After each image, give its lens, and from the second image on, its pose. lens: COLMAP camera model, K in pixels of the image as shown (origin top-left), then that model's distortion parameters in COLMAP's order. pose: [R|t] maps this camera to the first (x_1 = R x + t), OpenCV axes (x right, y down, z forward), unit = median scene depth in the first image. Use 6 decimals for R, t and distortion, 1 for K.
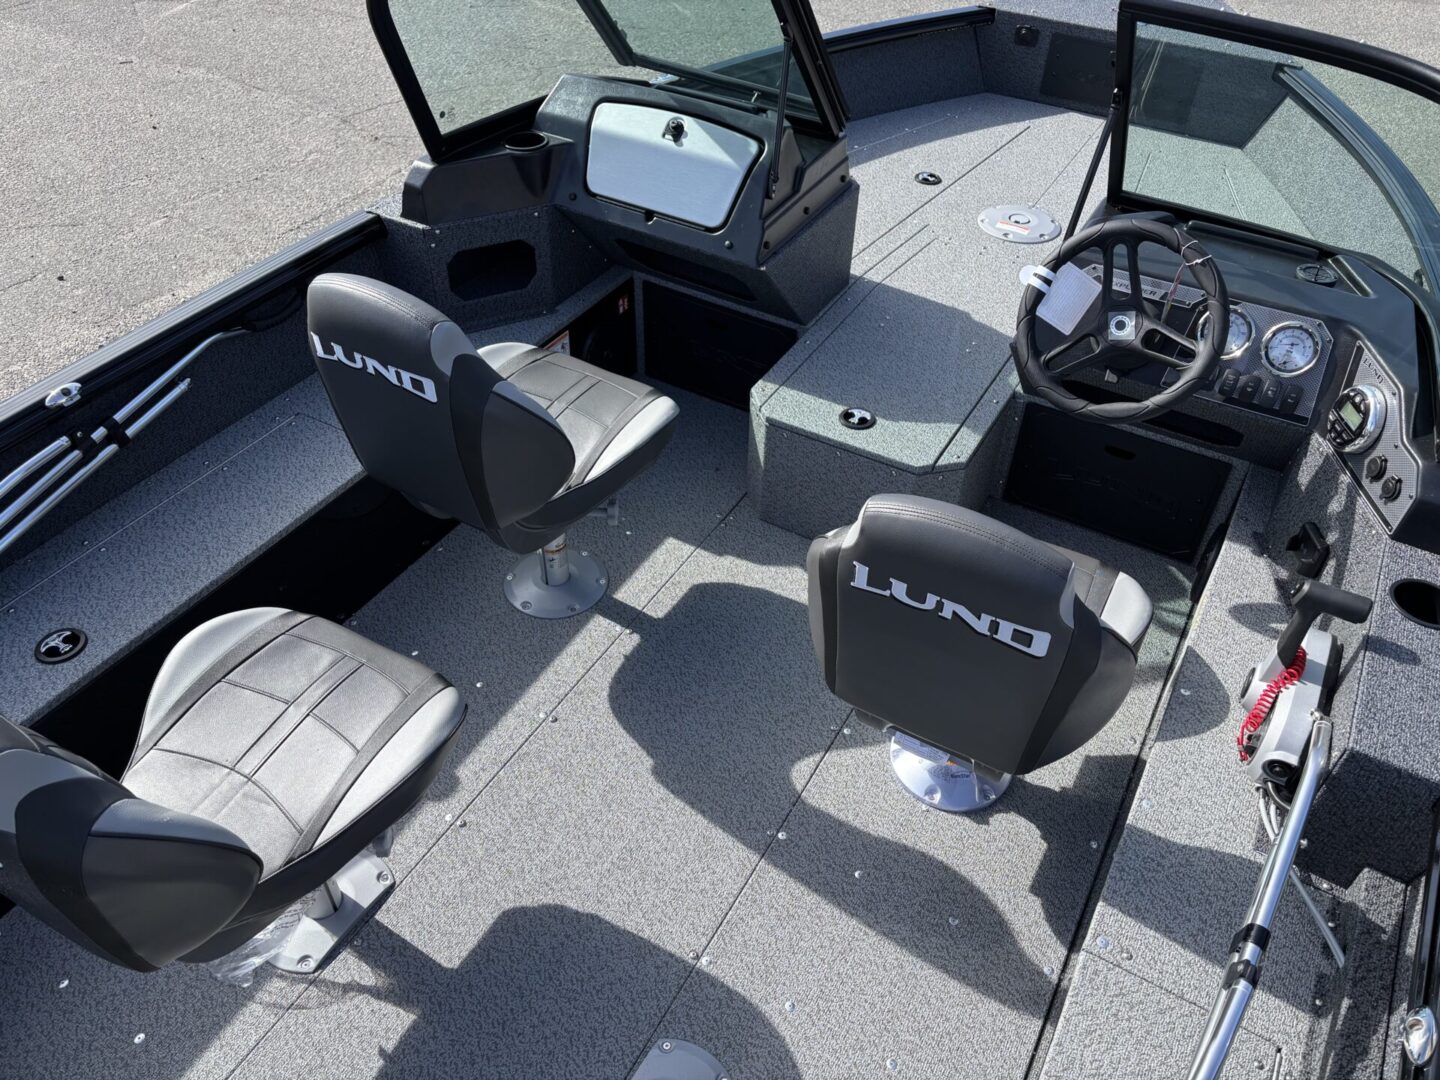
lens RADIAL K [[1098.9, 0, 736.1], [0, 1098.9, 569.7], [0, 0, 1]] dist [0.040591, -0.046727]
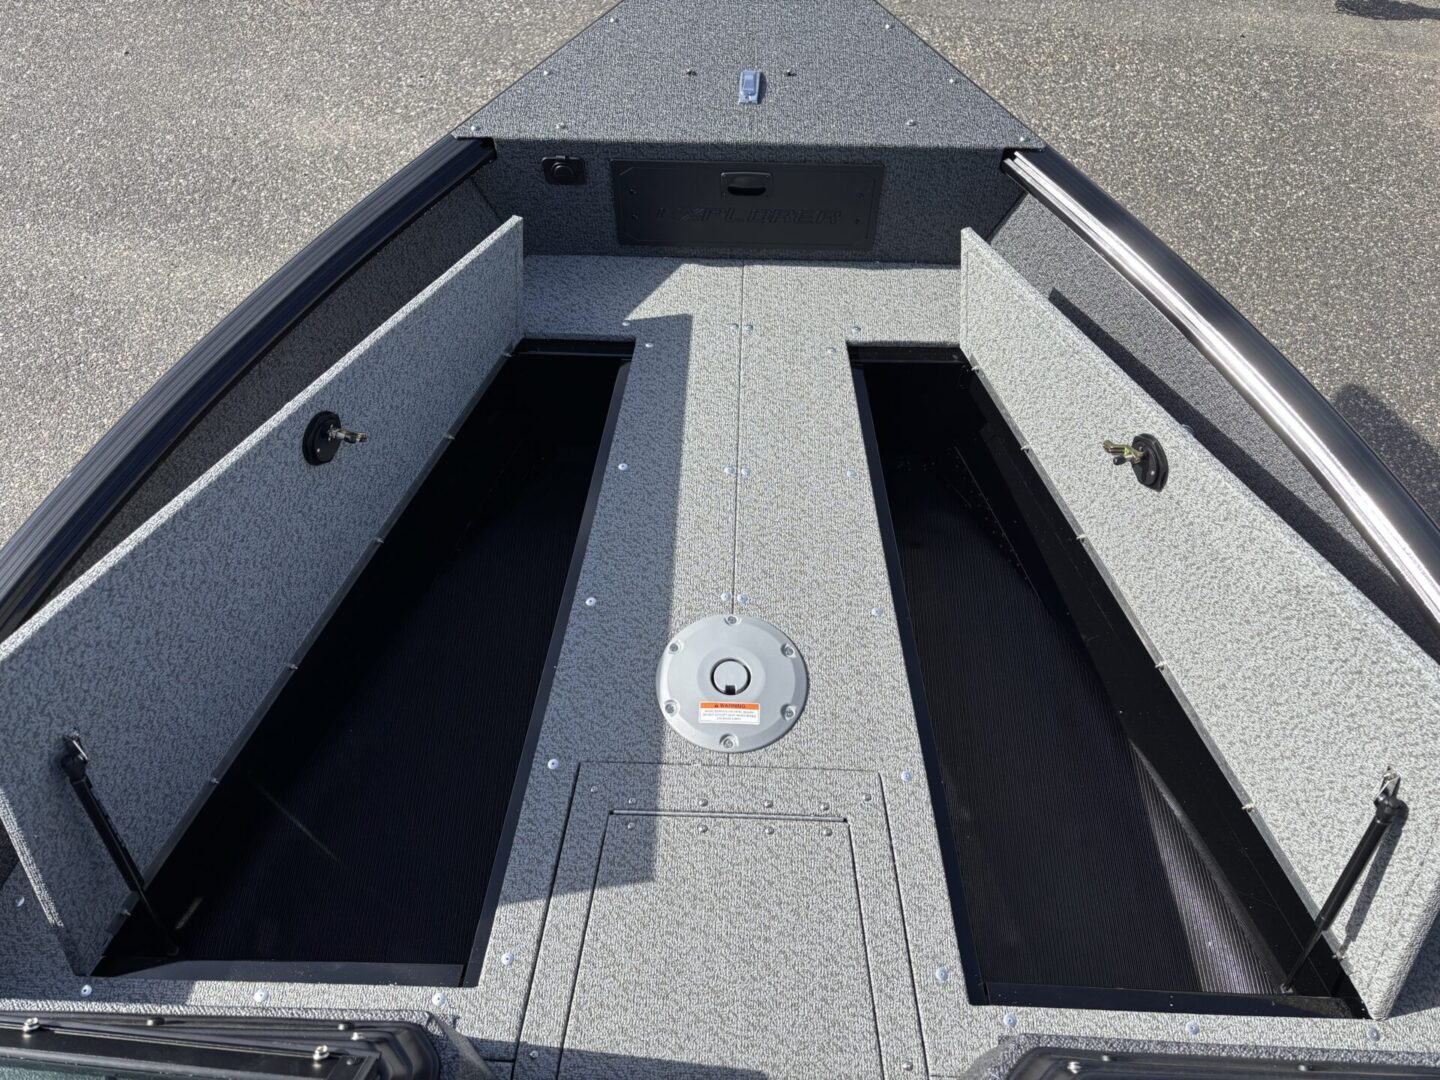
lens RADIAL K [[1098.9, 0, 720.2], [0, 1098.9, 547.0], [0, 0, 1]] dist [0.040591, -0.046727]
pose [[0.886625, -0.405012, 0.223296, 0.198013], [0.336186, 0.895964, 0.290221, -0.661064], [-0.317608, -0.182248, 0.930543, 0.646069]]
